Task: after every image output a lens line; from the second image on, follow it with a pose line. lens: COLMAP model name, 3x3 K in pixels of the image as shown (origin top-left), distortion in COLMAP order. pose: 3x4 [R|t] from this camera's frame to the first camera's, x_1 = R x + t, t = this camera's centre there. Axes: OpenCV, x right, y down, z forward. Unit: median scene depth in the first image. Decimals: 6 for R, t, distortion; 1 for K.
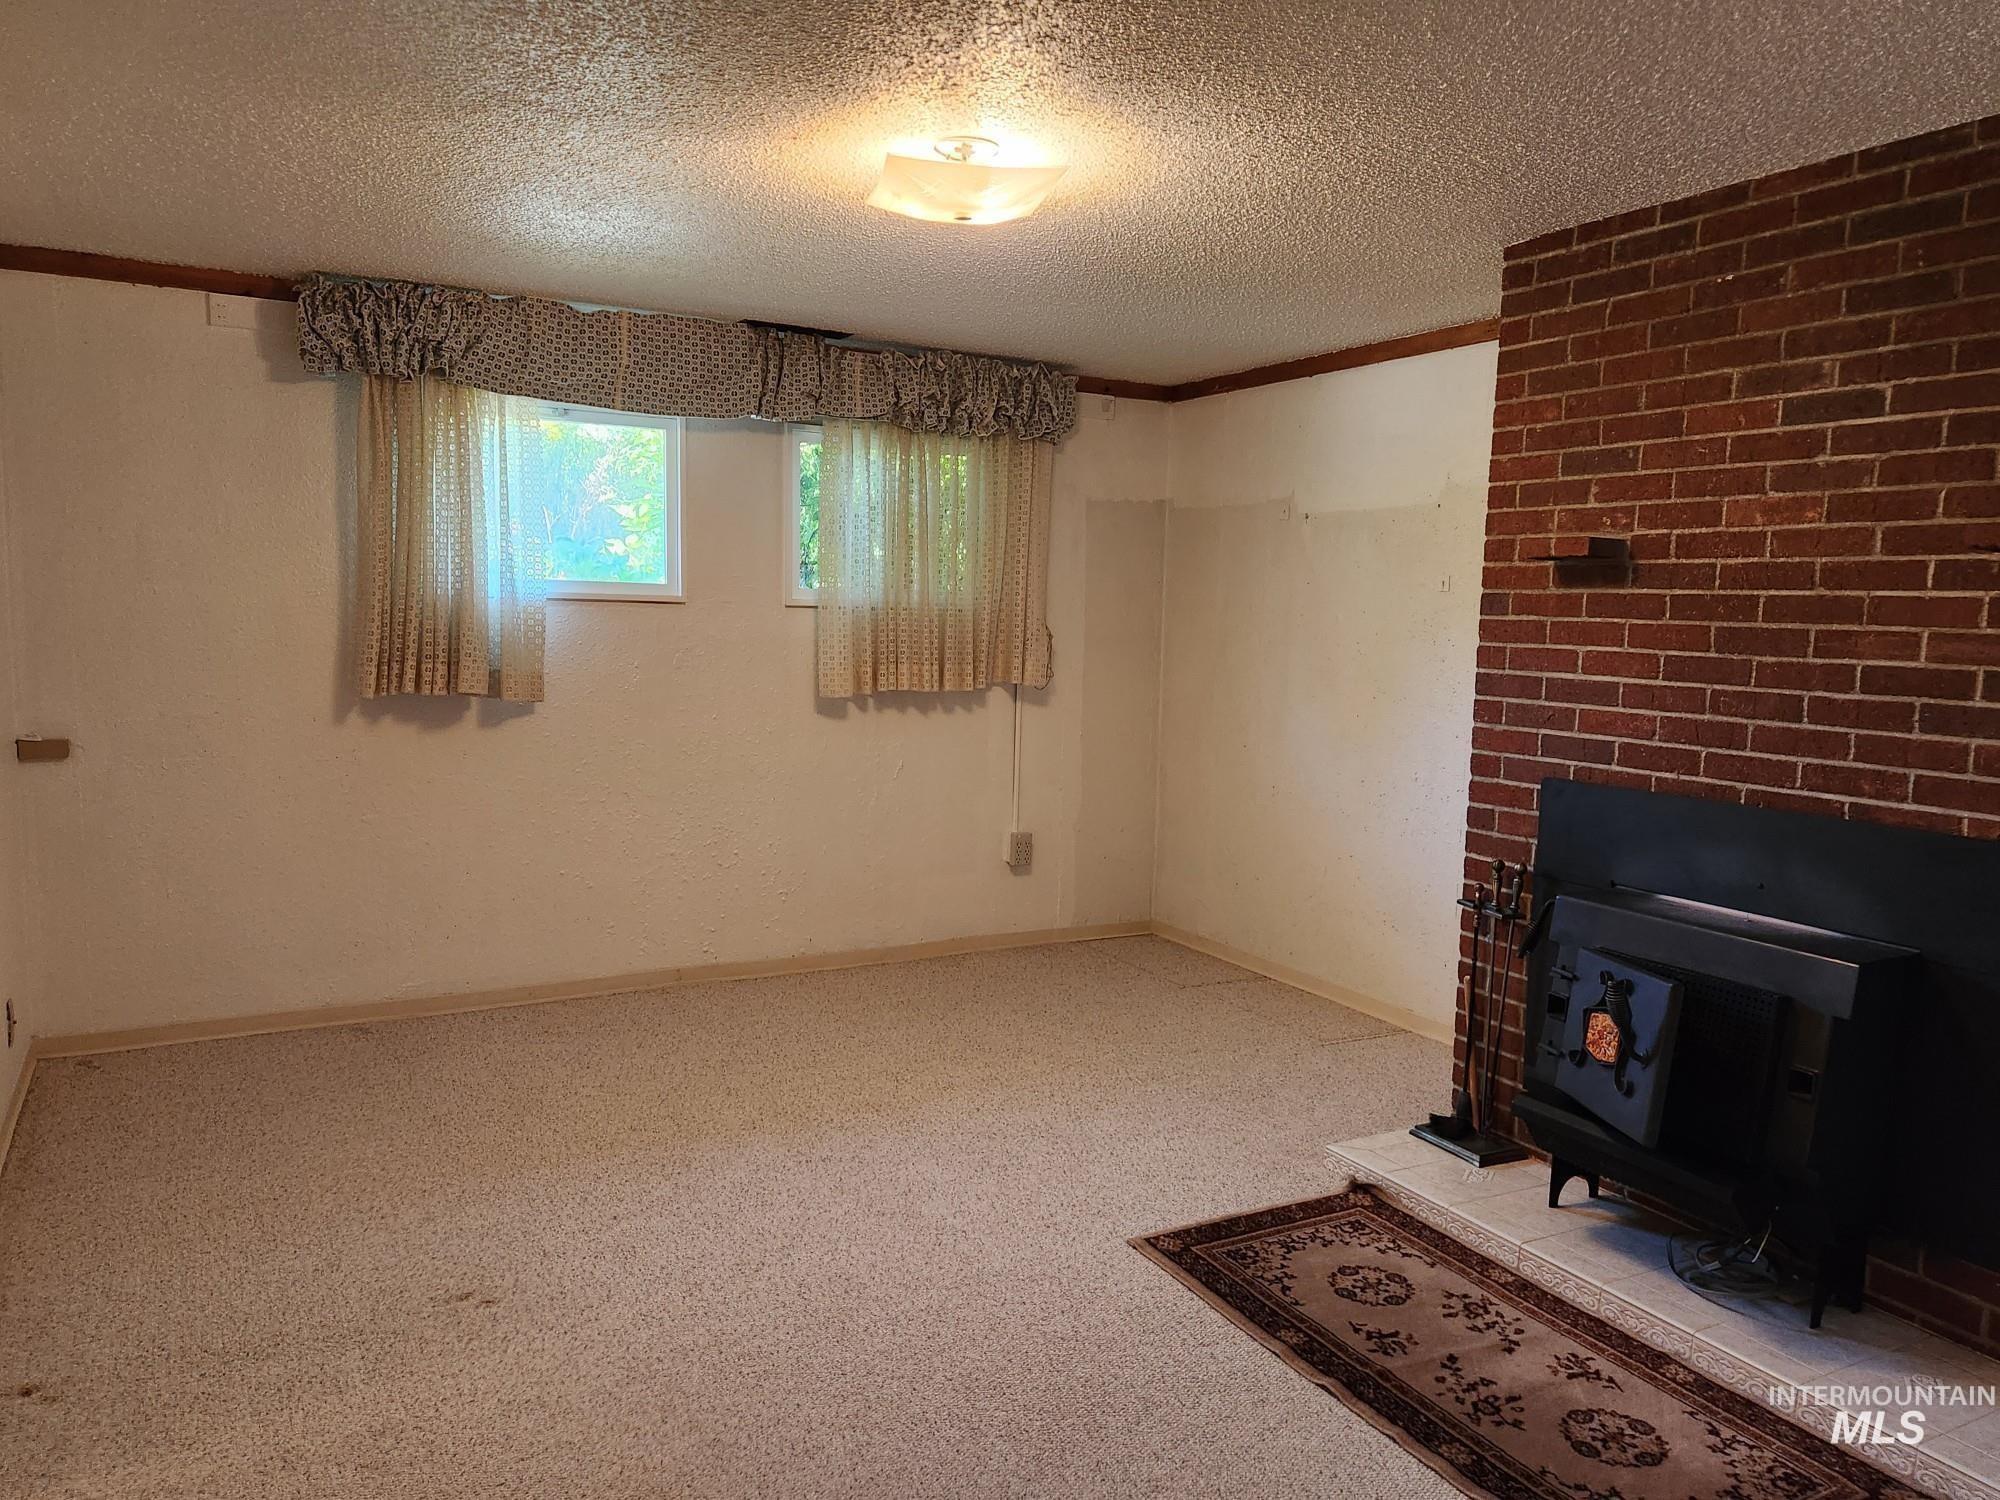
lens RADIAL K [[1434.9, 0, 1005.2], [0, 1434.9, 754.6], [0, 0, 1]] dist [0.093248, -0.058924]
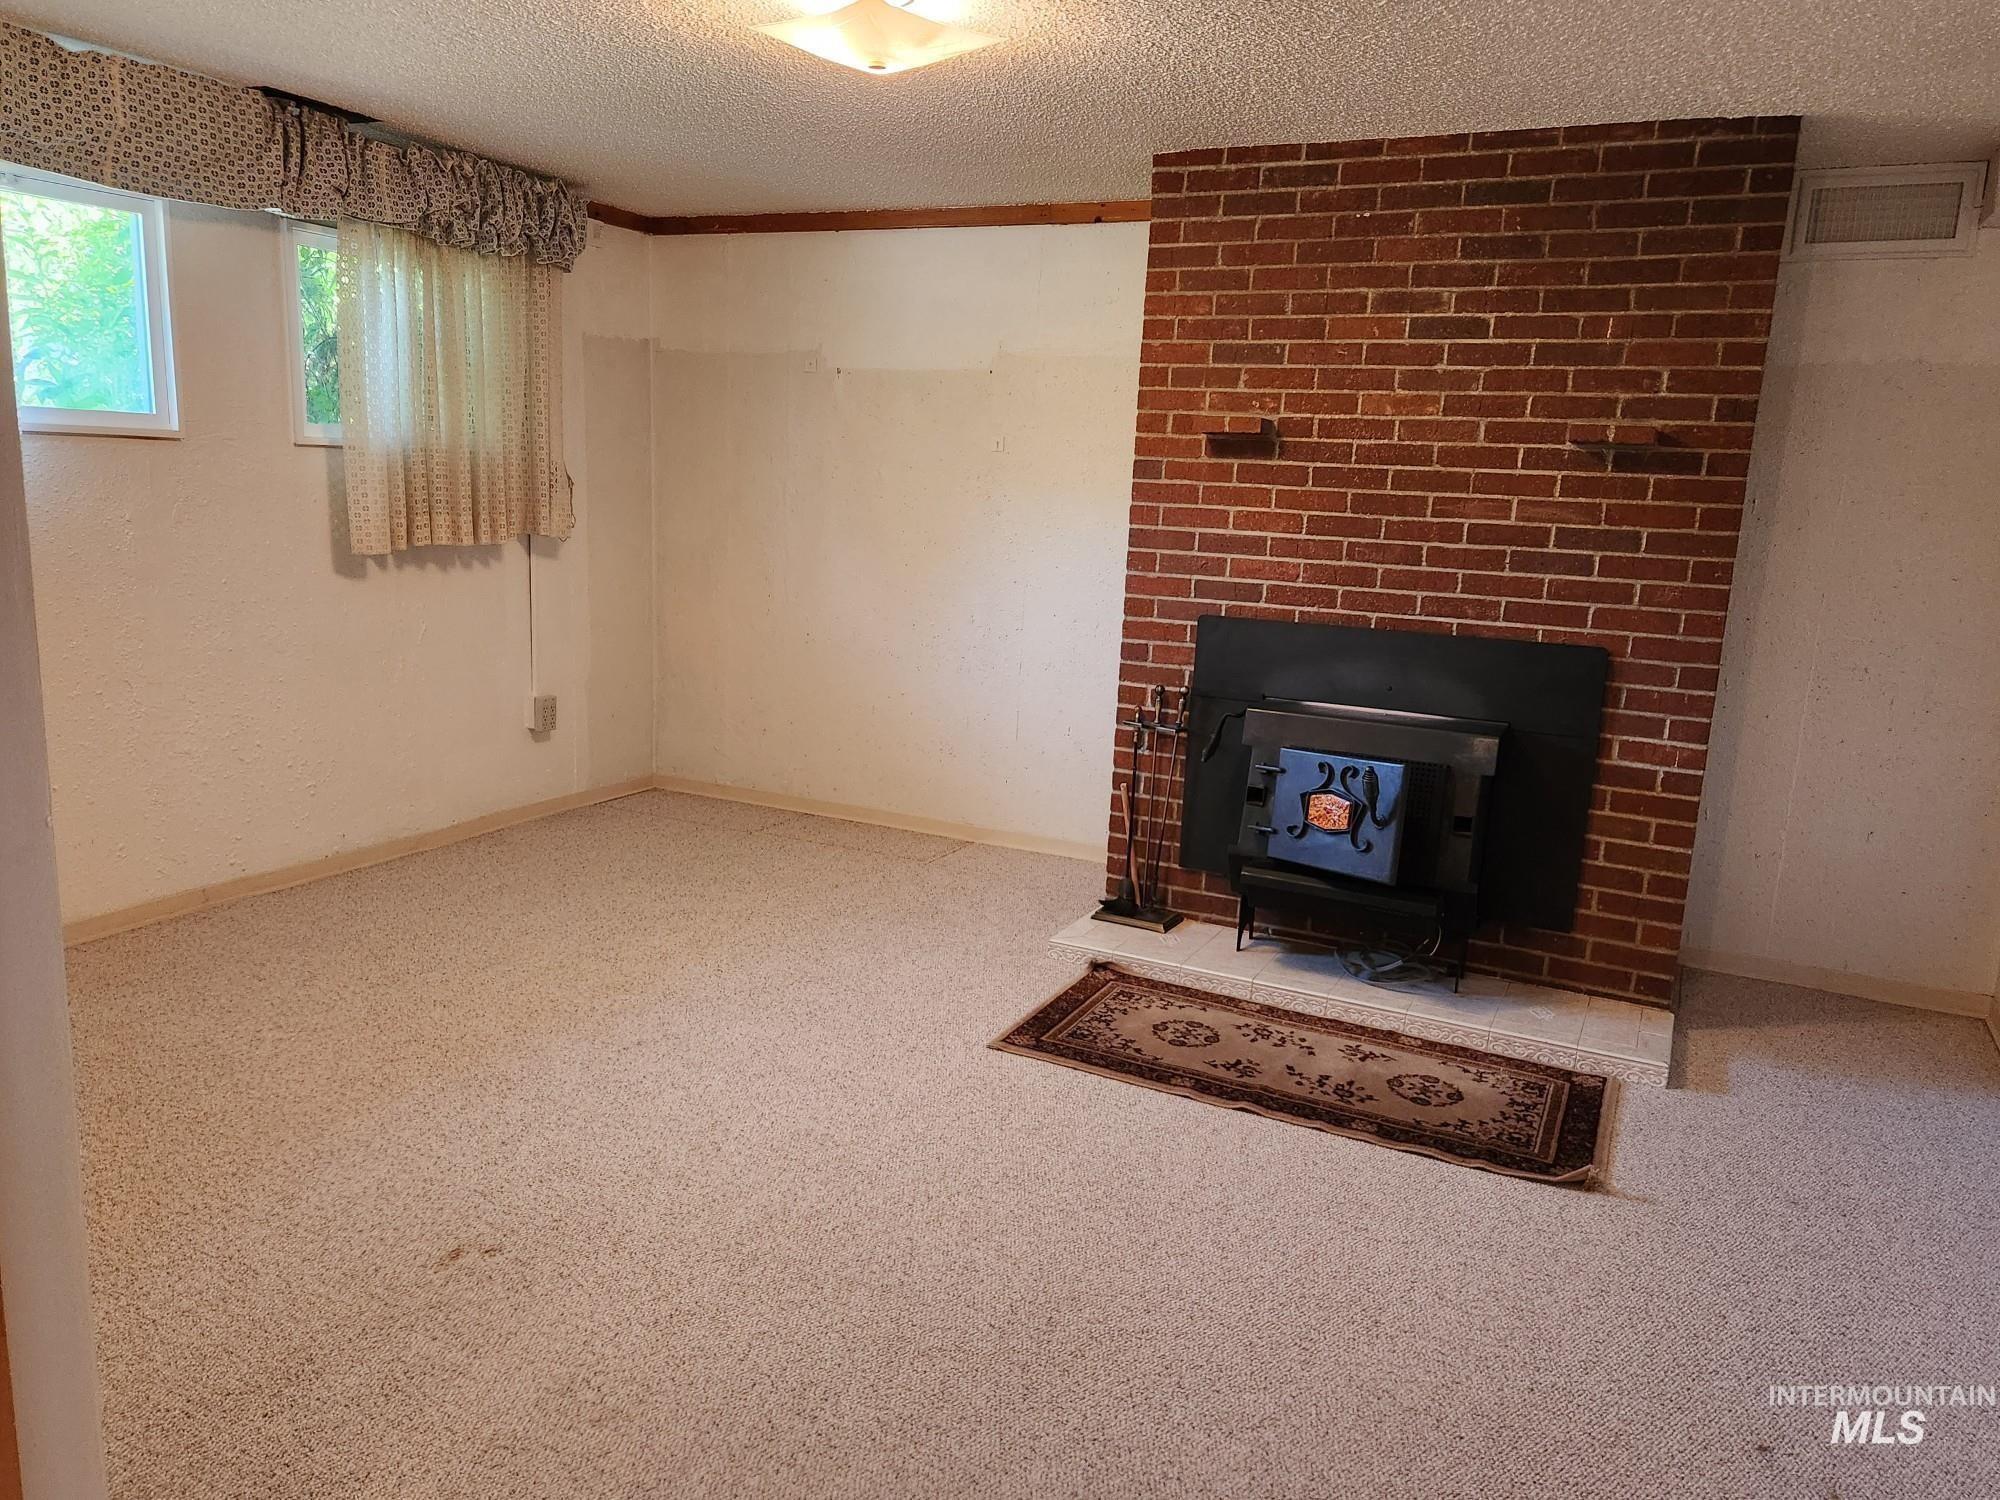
lens RADIAL K [[1434.9, 0, 1015.4], [0, 1434.9, 746.4], [0, 0, 1]] dist [0.093248, -0.058924]
pose [[0.831205, -0.093701, 0.548013, -0.426963], [0.034947, 0.992552, 0.116704, -0.020916], [-0.554867, -0.077853, 0.828288, 0.072308]]
